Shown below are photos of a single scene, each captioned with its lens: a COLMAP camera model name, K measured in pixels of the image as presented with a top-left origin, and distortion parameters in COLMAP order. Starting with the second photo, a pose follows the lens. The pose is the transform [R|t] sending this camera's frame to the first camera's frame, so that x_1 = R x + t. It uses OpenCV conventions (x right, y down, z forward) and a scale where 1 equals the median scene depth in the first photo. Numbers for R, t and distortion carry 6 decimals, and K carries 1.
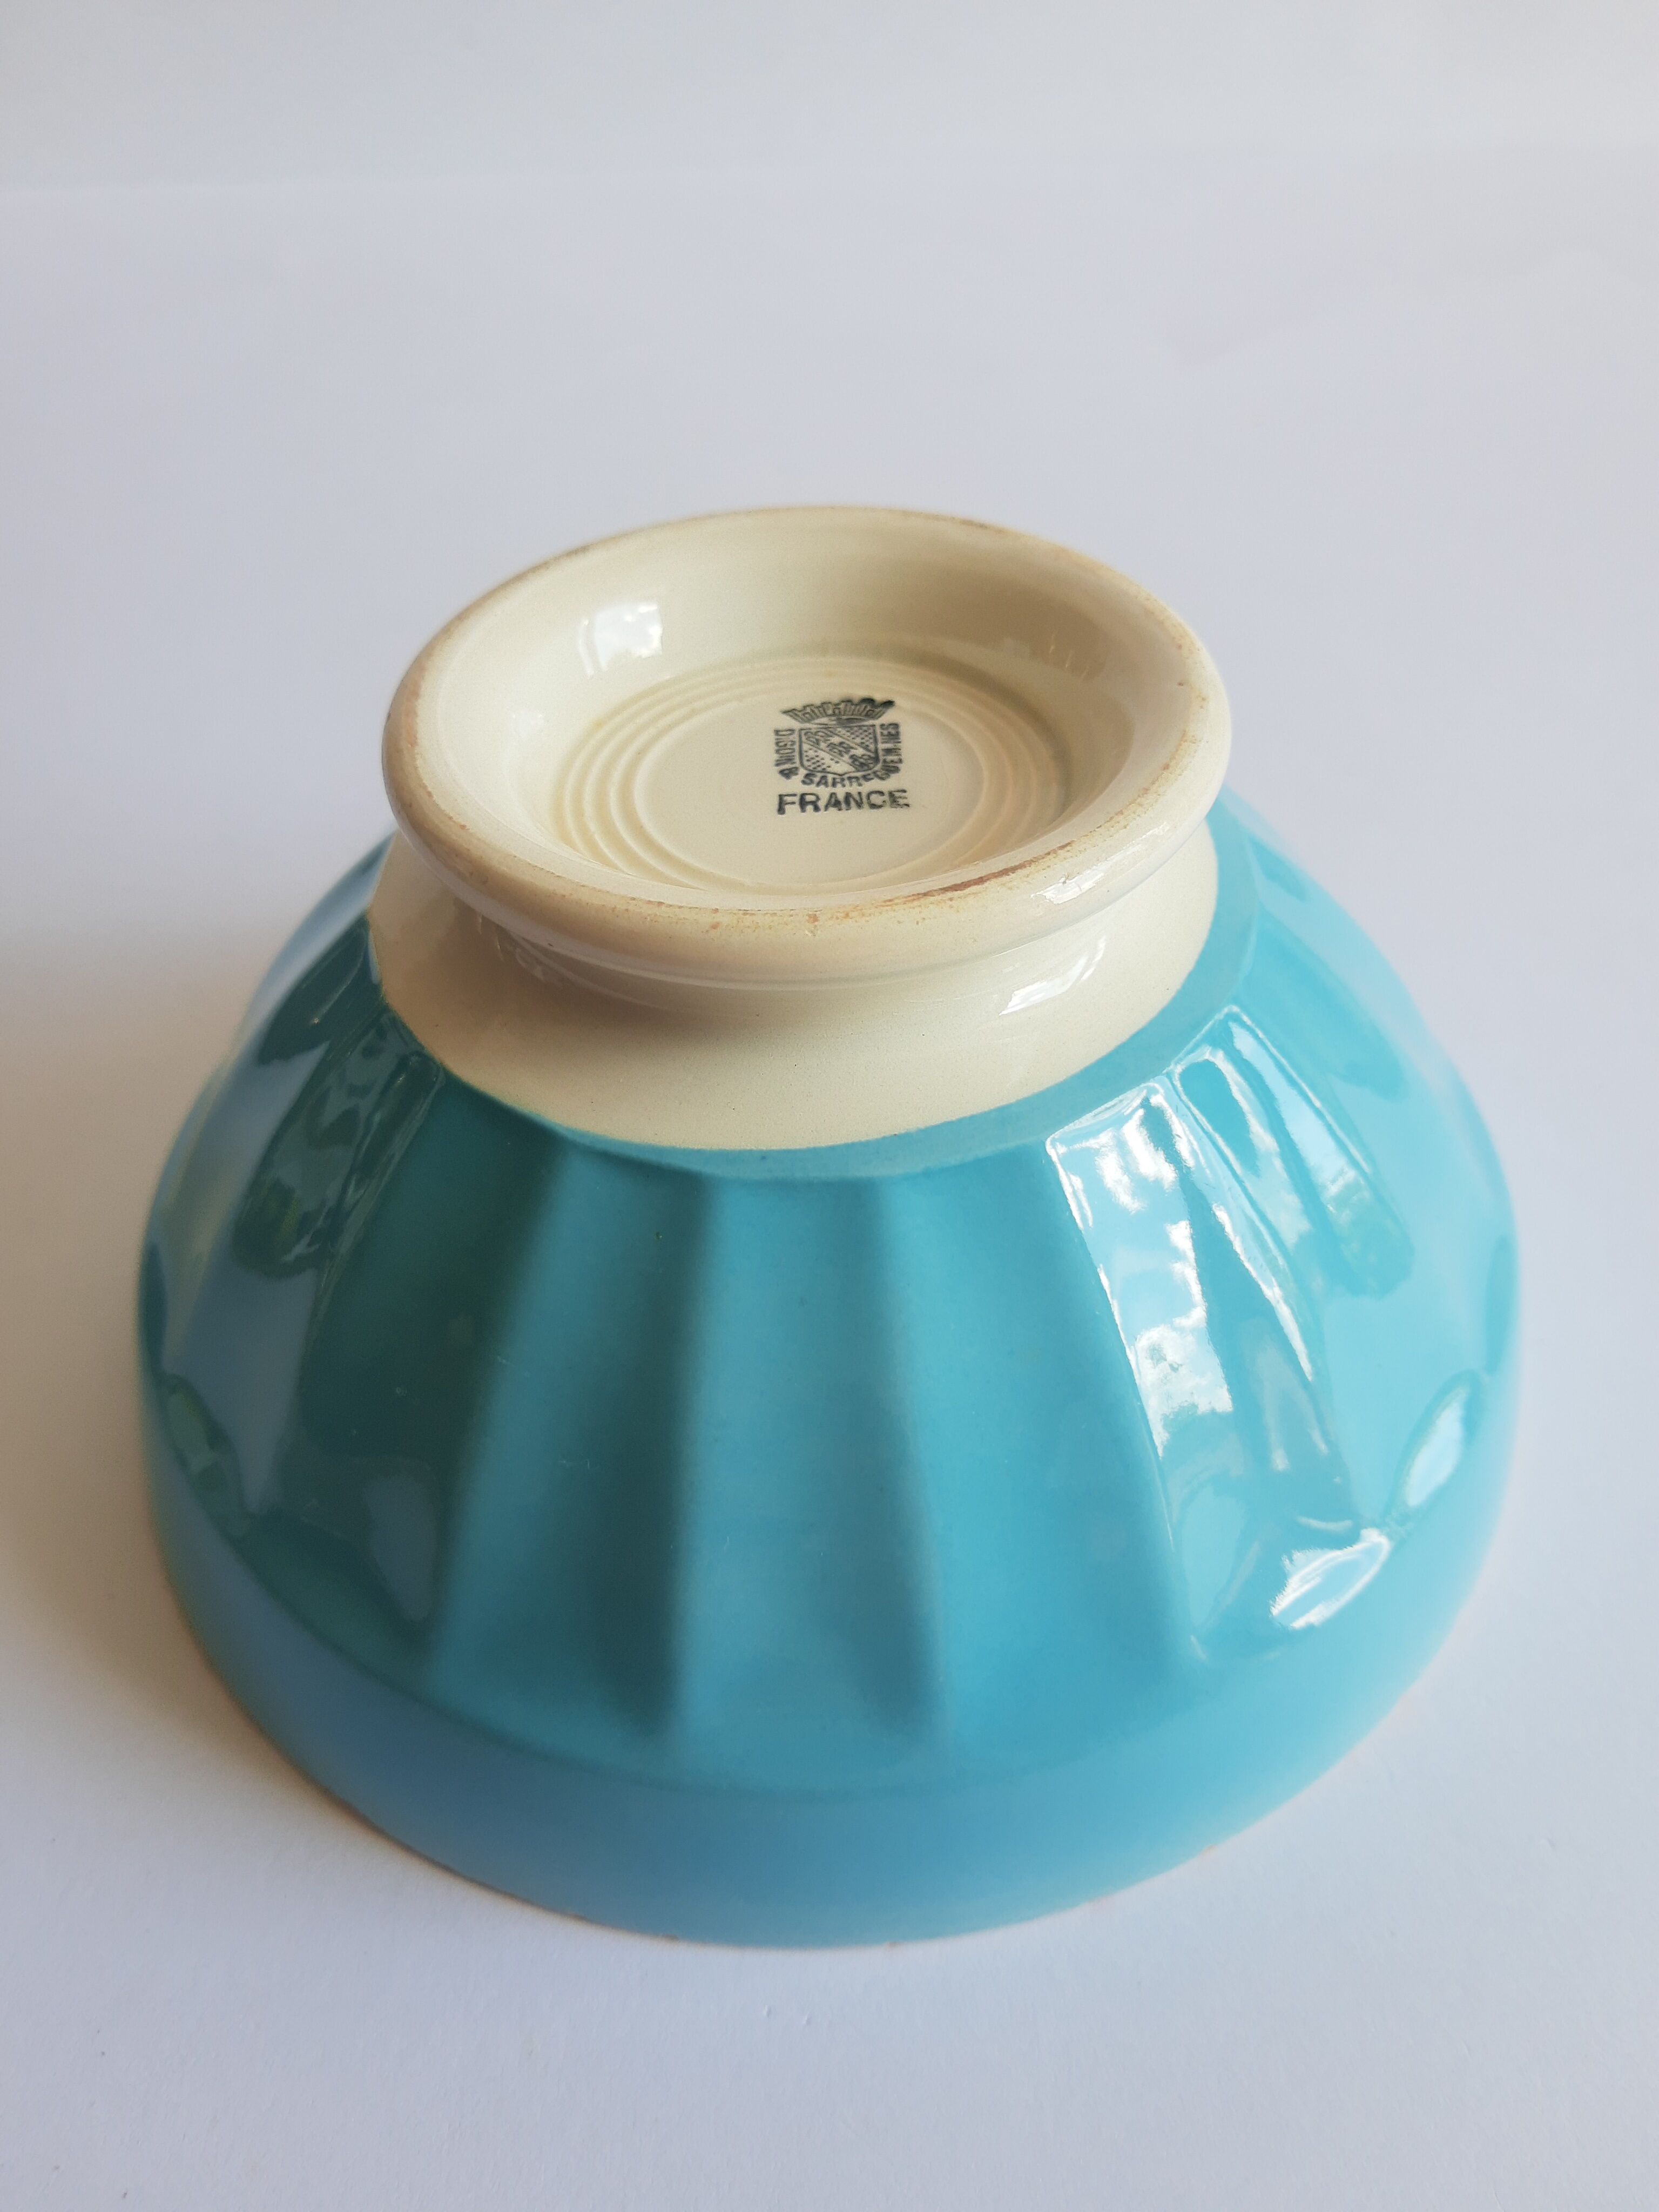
lens RADIAL K [[1807.9, 0, 824.5], [0, 1807.9, 1114.6], [0, 0, 1]] dist [0.014680, 0.005928]
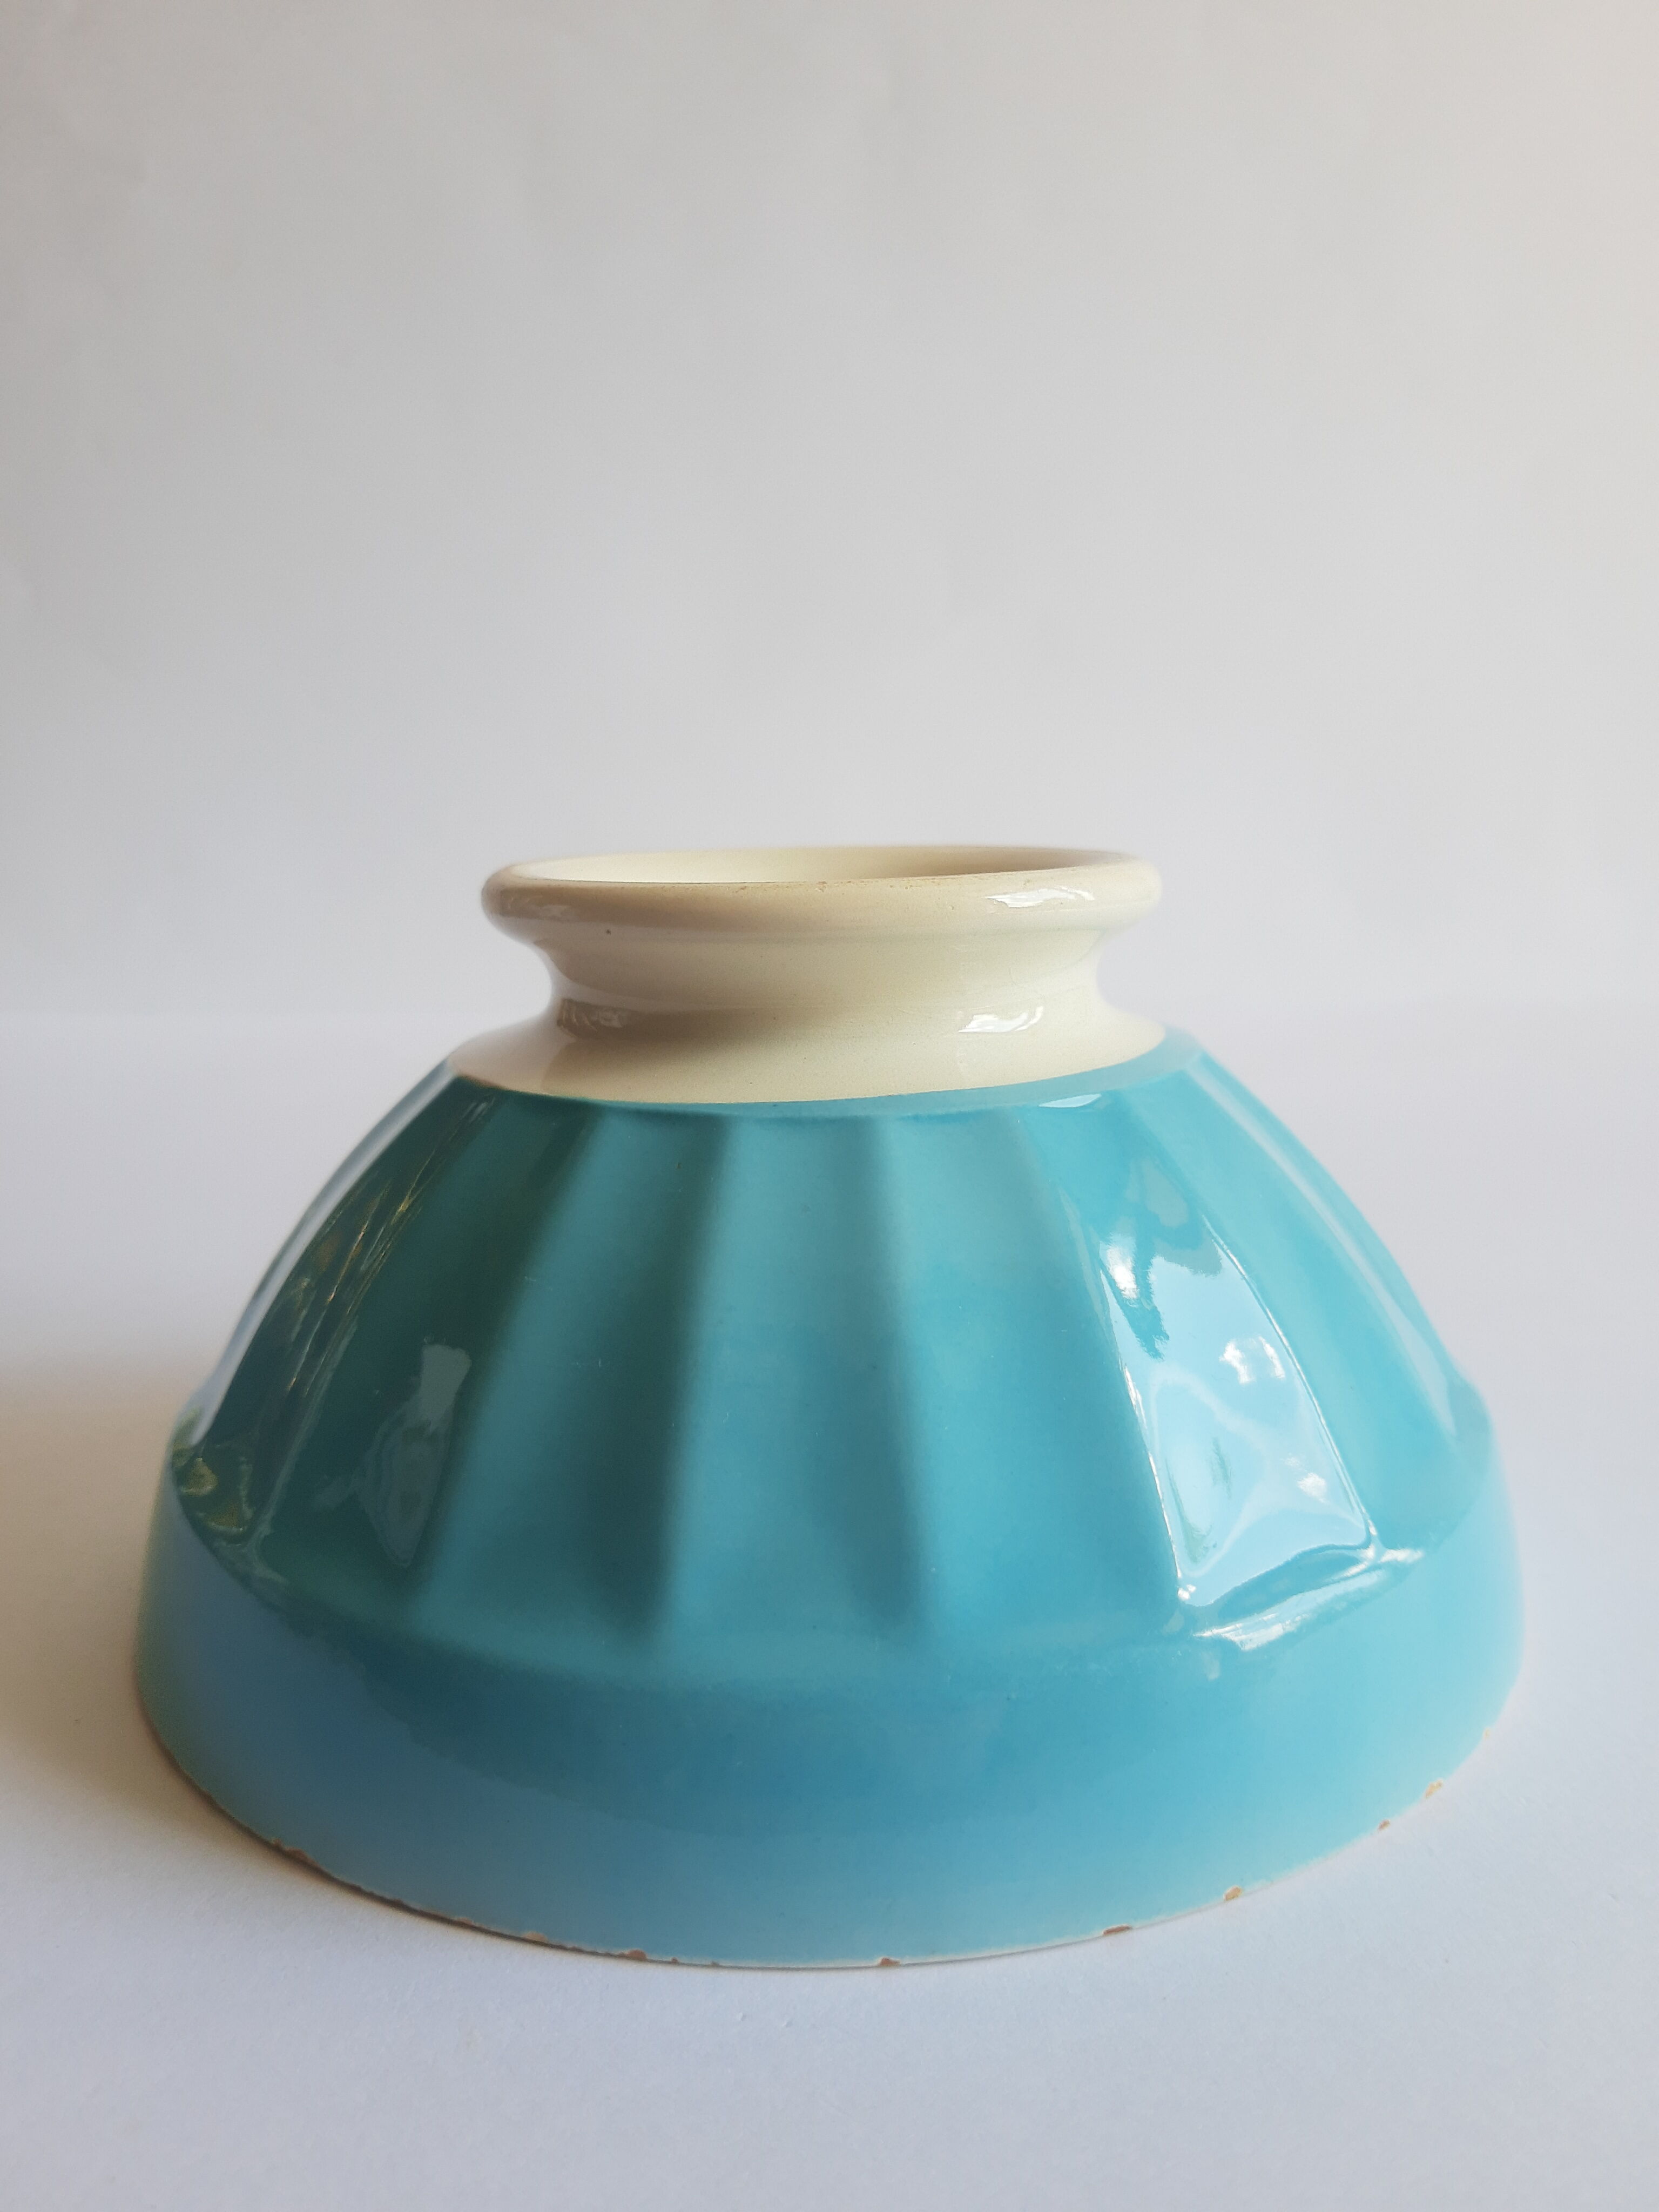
lens RADIAL K [[1727.4, 0, 833.2], [0, 1727.4, 1101.4], [0, 0, 1]] dist [0.026480, -0.005015]
pose [[0.999769, 0.015938, -0.014438, 0.017108], [-0.021077, 0.859510, -0.510685, 0.525422], [0.004270, 0.510871, 0.859647, 0.046757]]
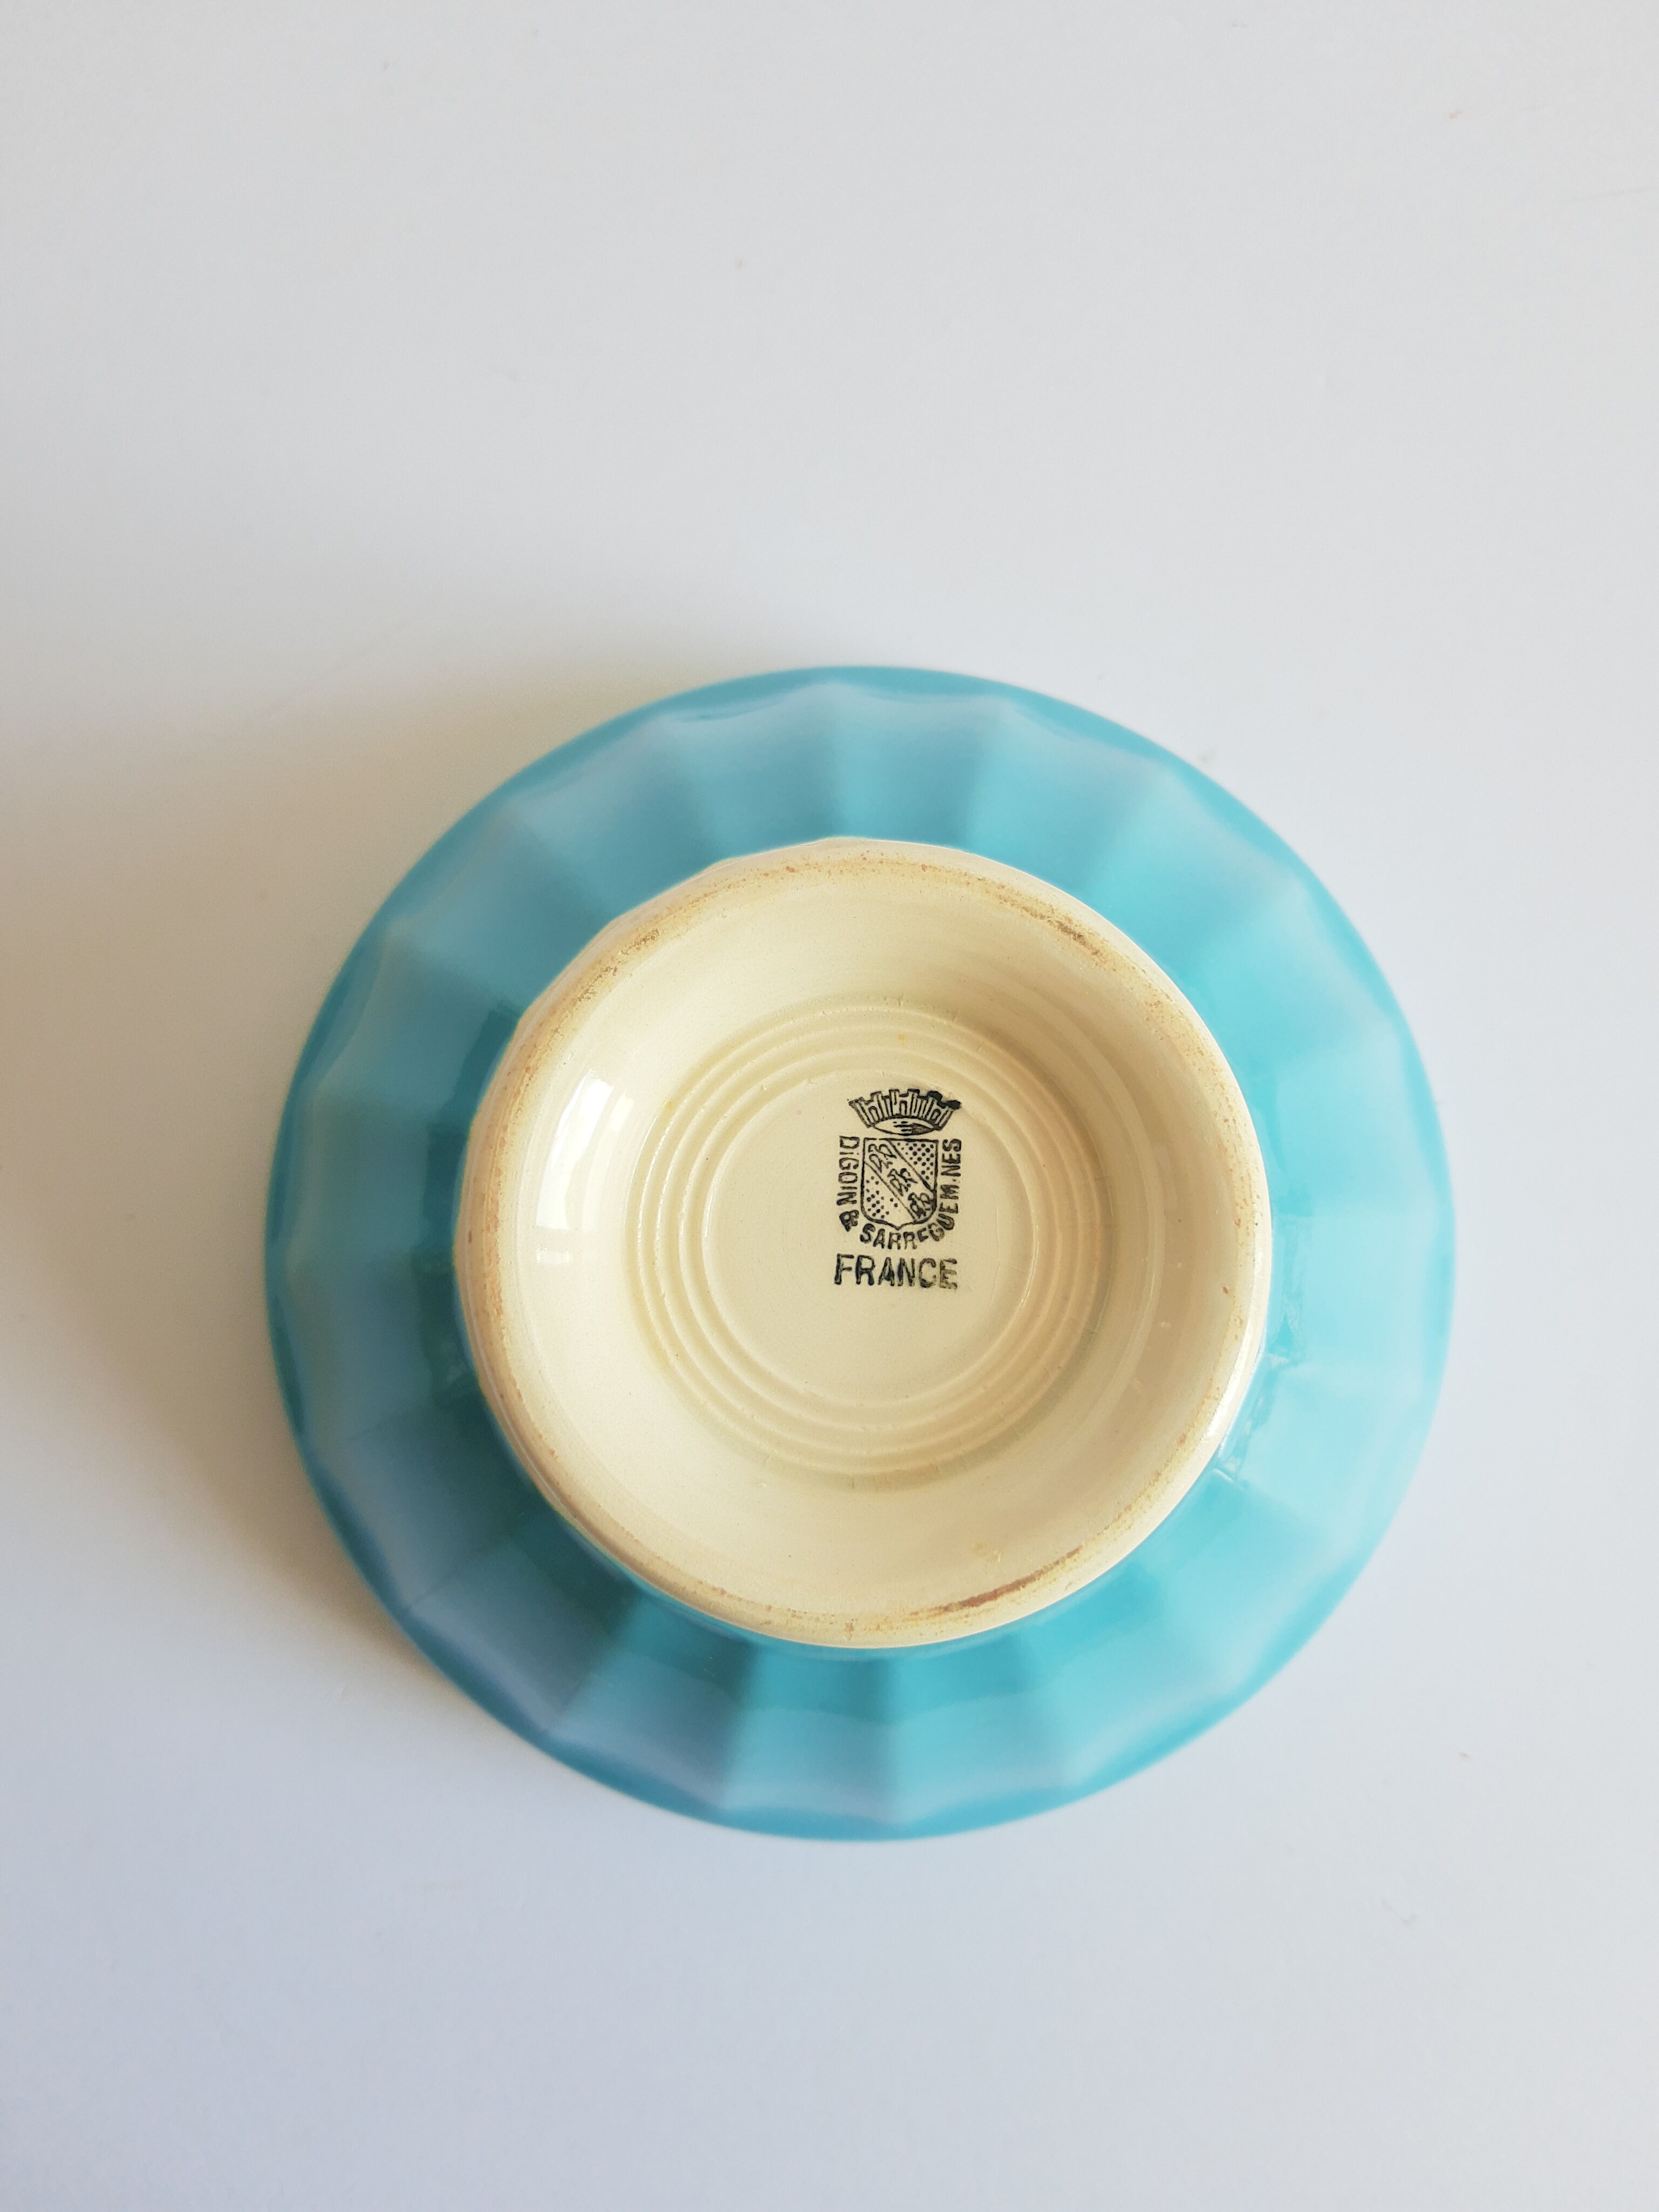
lens RADIAL K [[1727.4, 0, 828.5], [0, 1727.4, 1099.2], [0, 0, 1]] dist [0.026480, -0.005015]
pose [[0.996950, 0.077325, 0.010609, -0.048642], [-0.065833, 0.760094, 0.646469, -0.910059], [0.041925, -0.645196, 0.762866, 0.282995]]
